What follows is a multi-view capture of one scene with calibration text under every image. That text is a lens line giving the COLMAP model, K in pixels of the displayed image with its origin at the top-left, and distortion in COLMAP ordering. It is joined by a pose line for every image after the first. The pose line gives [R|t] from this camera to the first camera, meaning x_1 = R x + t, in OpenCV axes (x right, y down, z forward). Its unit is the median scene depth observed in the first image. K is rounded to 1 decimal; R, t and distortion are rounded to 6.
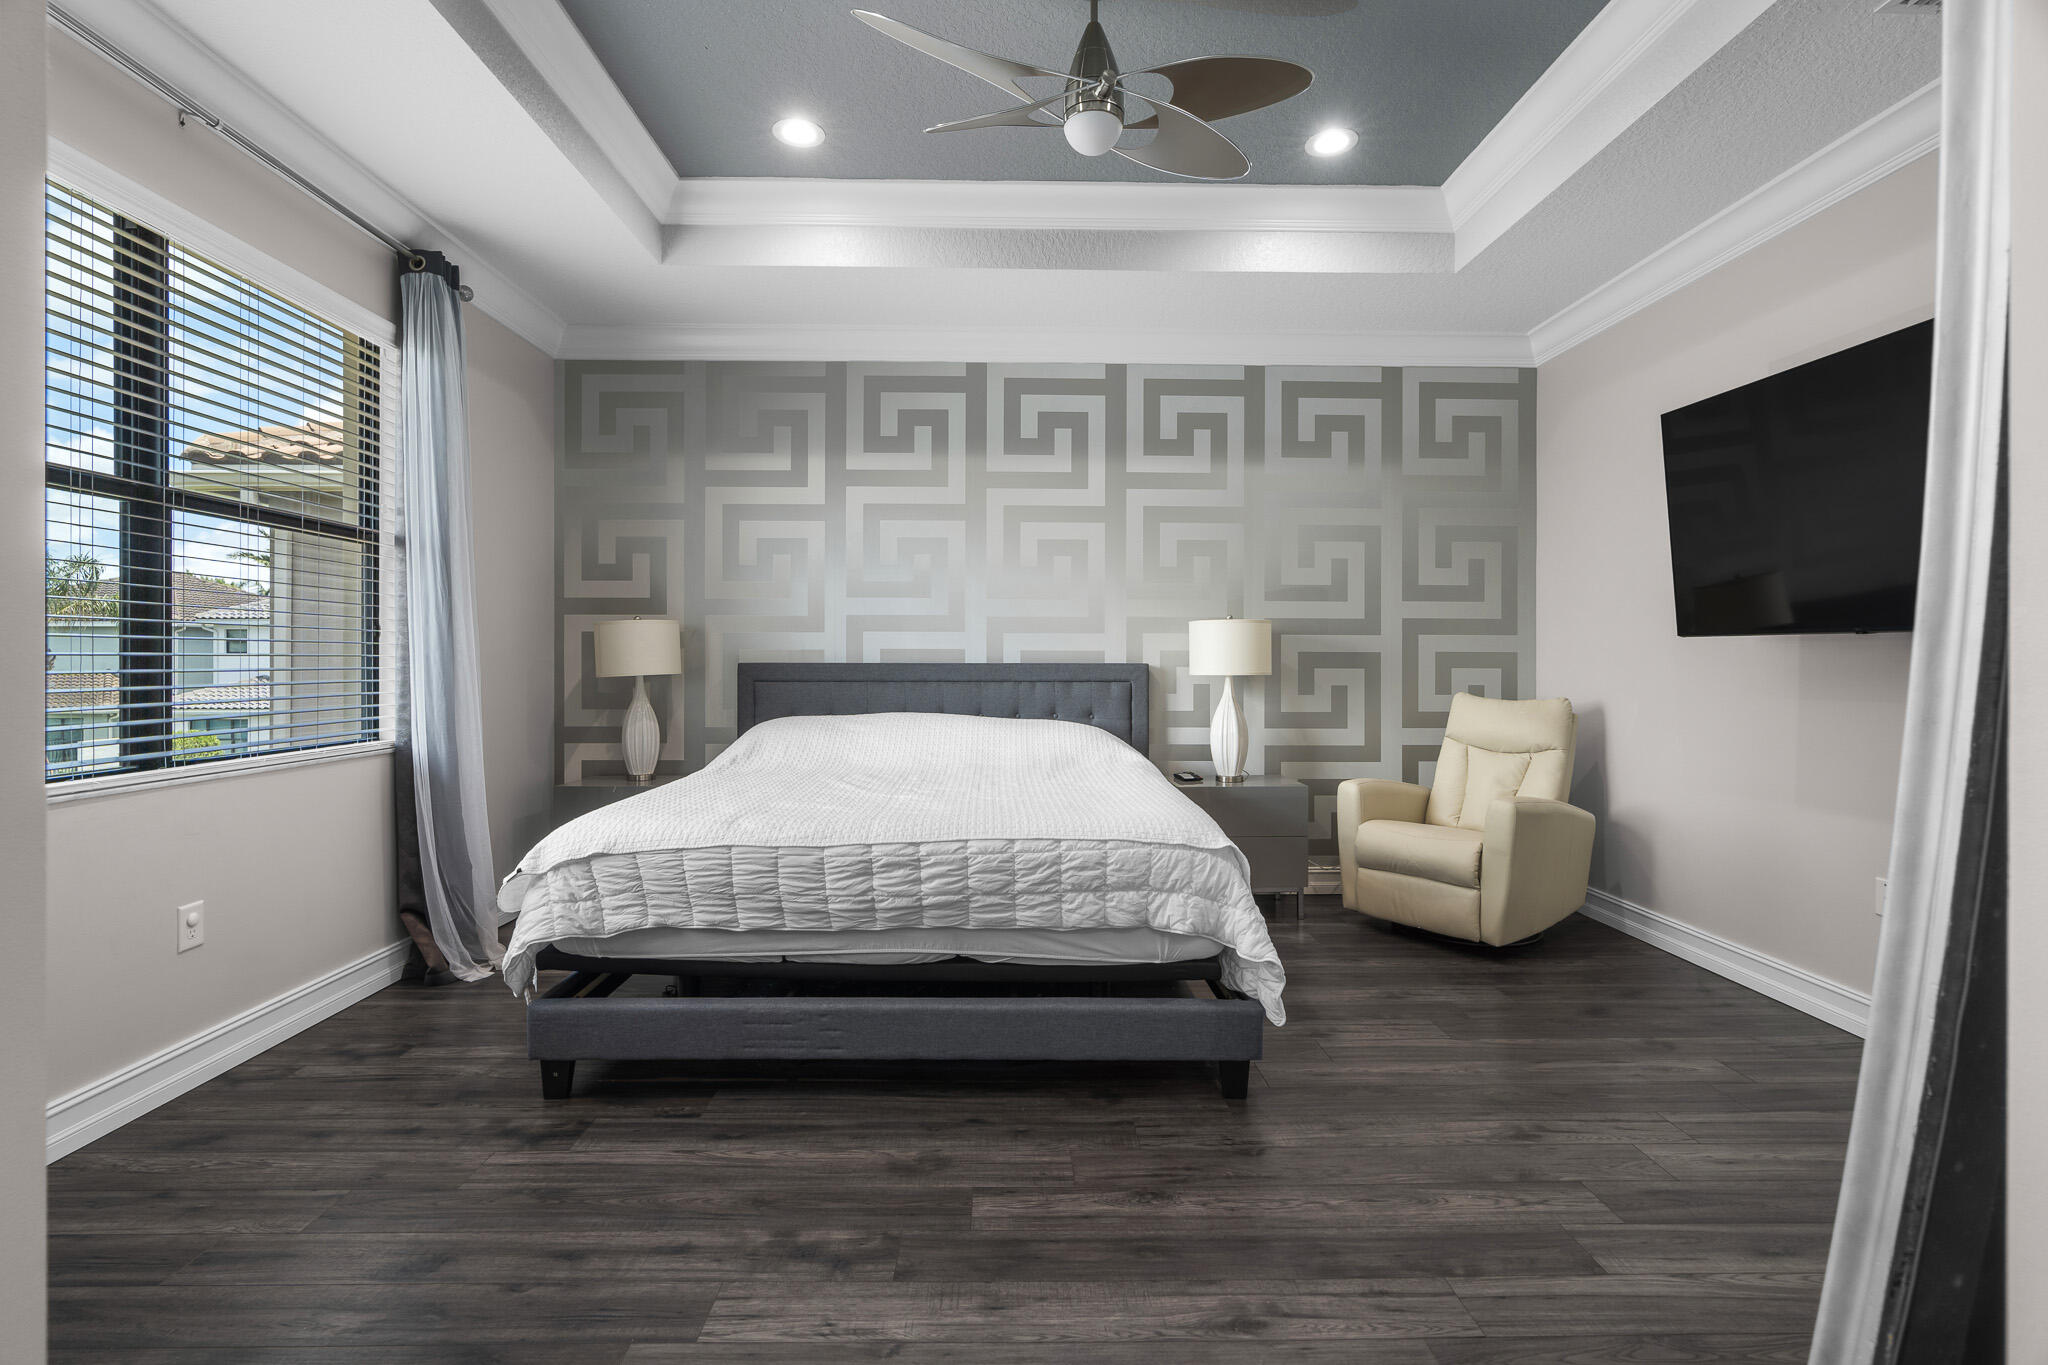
lens RADIAL K [[929.9, 0, 1037.6], [0, 929.9, 661.5], [0, 0, 1]] dist [-0.010859, 0.004154]
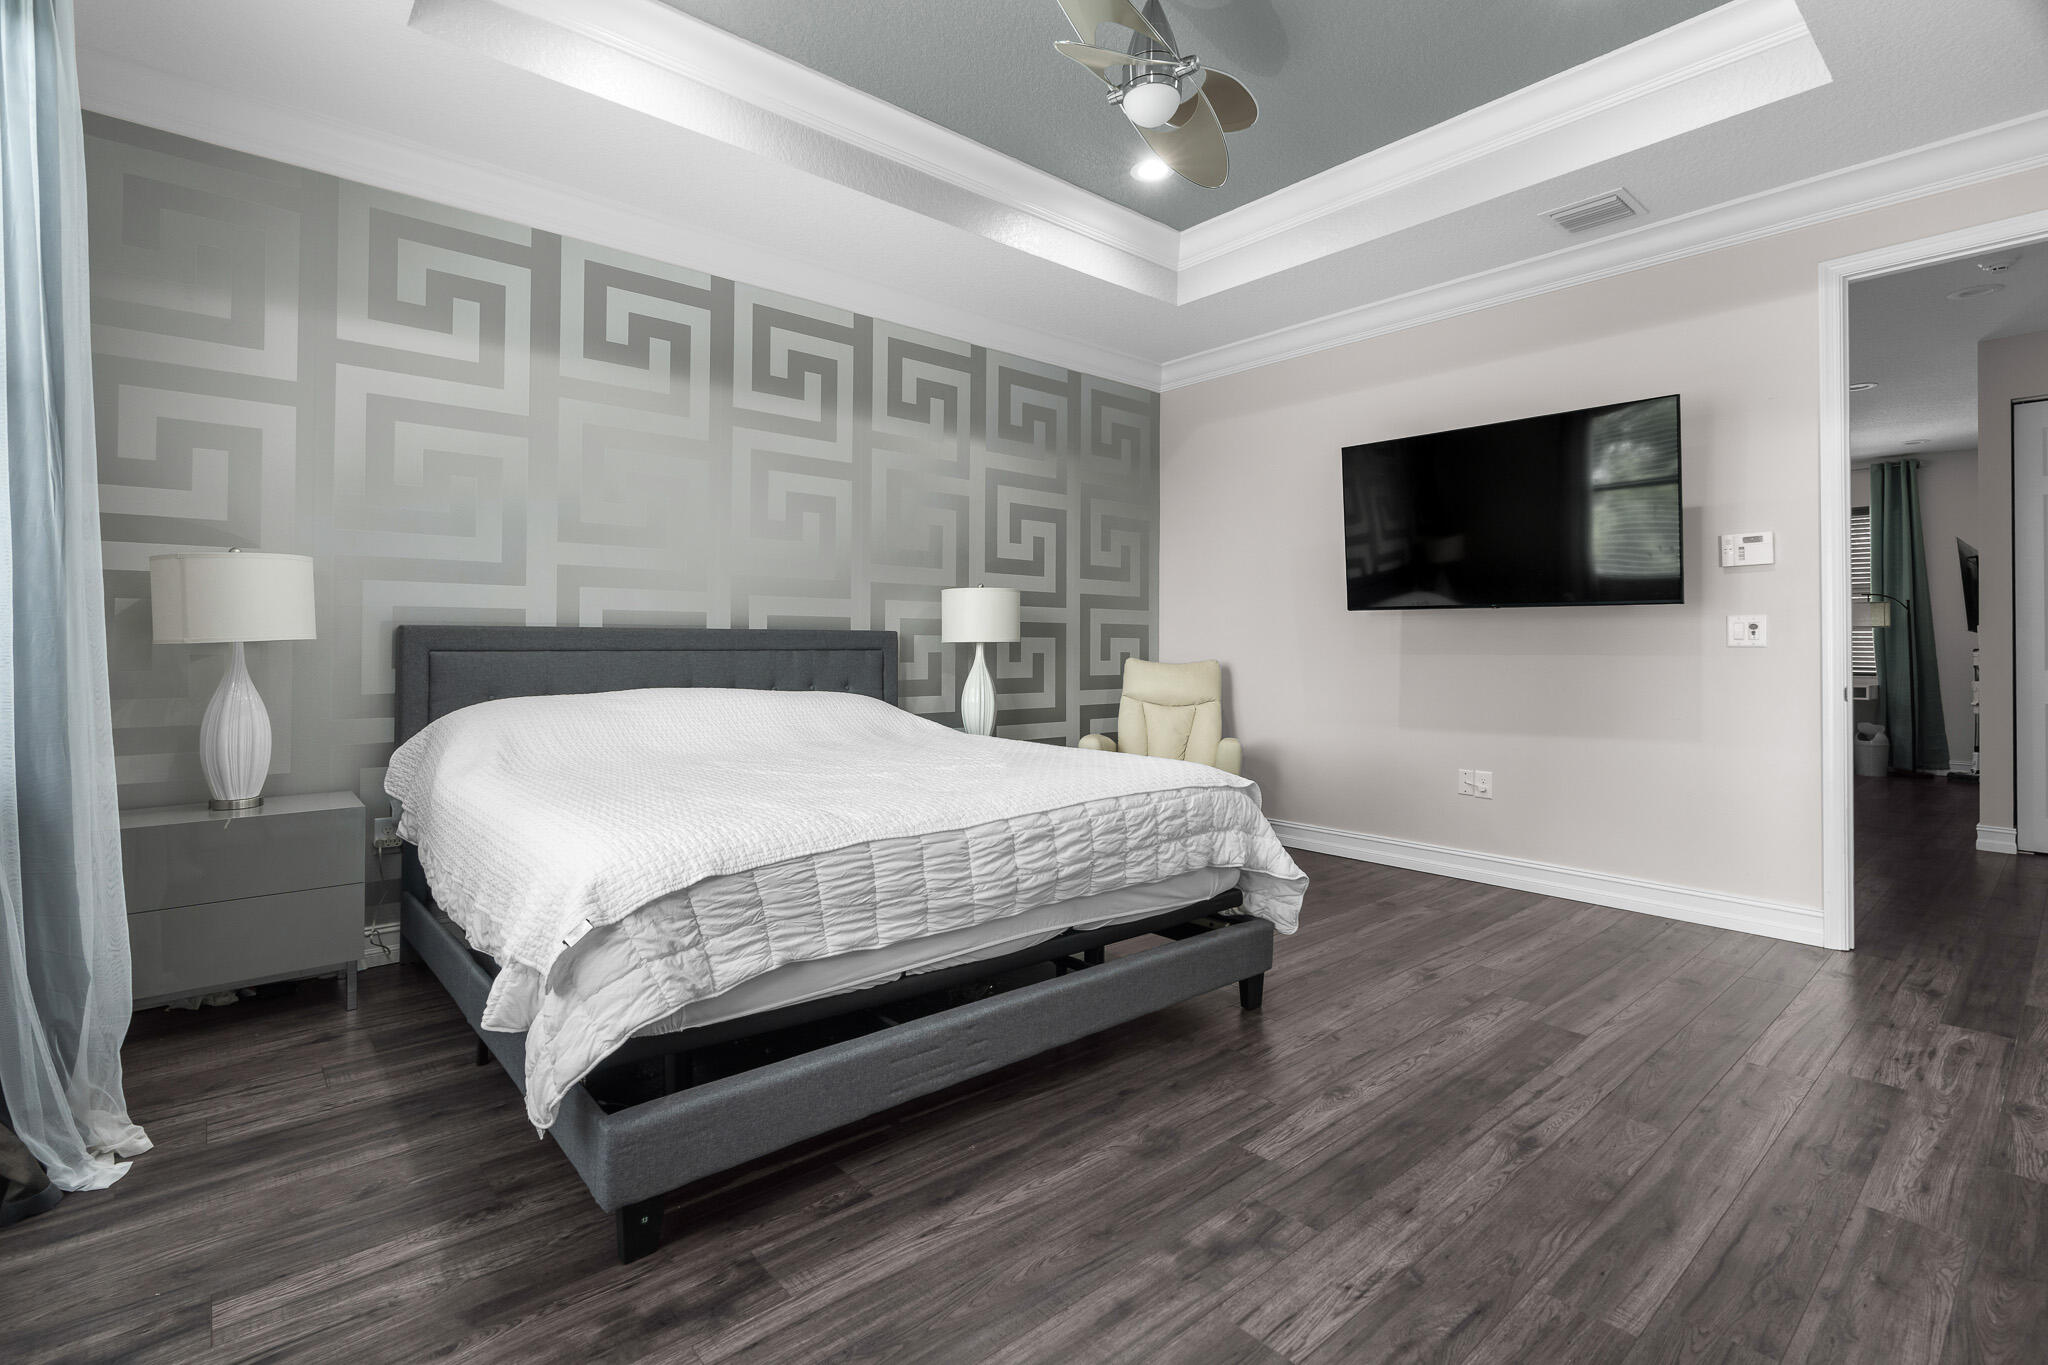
lens RADIAL K [[929.9, 0, 1036.5], [0, 929.9, 632.0], [0, 0, 1]] dist [-0.010859, 0.004154]
pose [[0.775496, 0.008145, 0.631300, -0.716539], [0.000867, 0.999902, -0.013966, 0.031809], [-0.631352, 0.011378, 0.775413, 0.296824]]
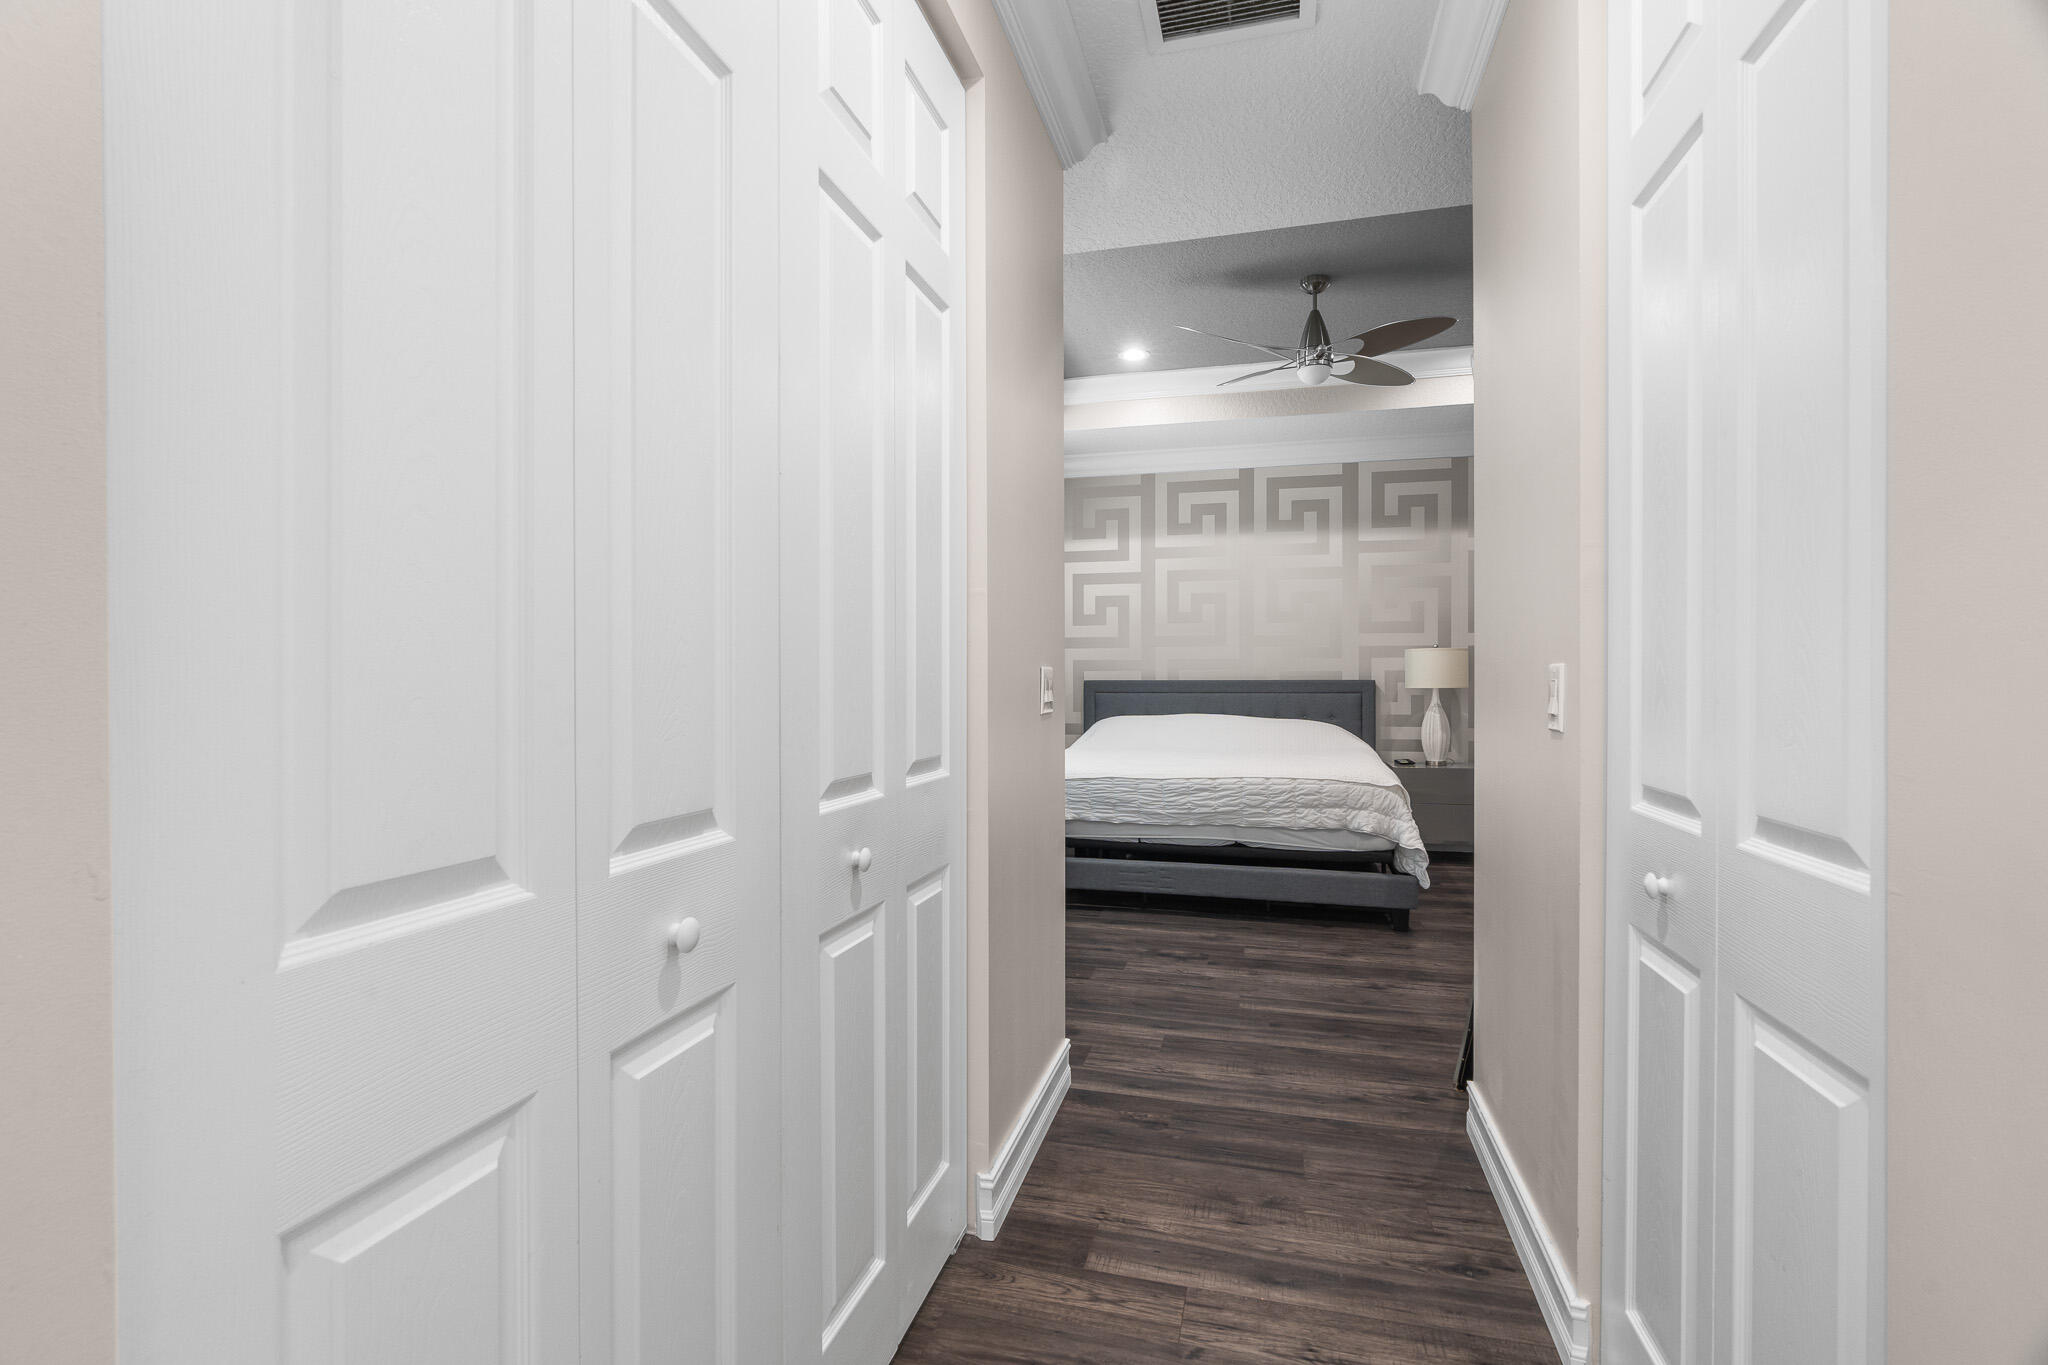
lens RADIAL K [[929.9, 0, 1053.5], [0, 929.9, 690.7], [0, 0, 1]] dist [-0.010859, 0.004154]
pose [[0.962679, -0.002726, -0.270633, 0.061014], [0.004617, 0.999969, 0.006353, 0.013216], [0.270608, -0.007365, 0.962662, -0.823987]]
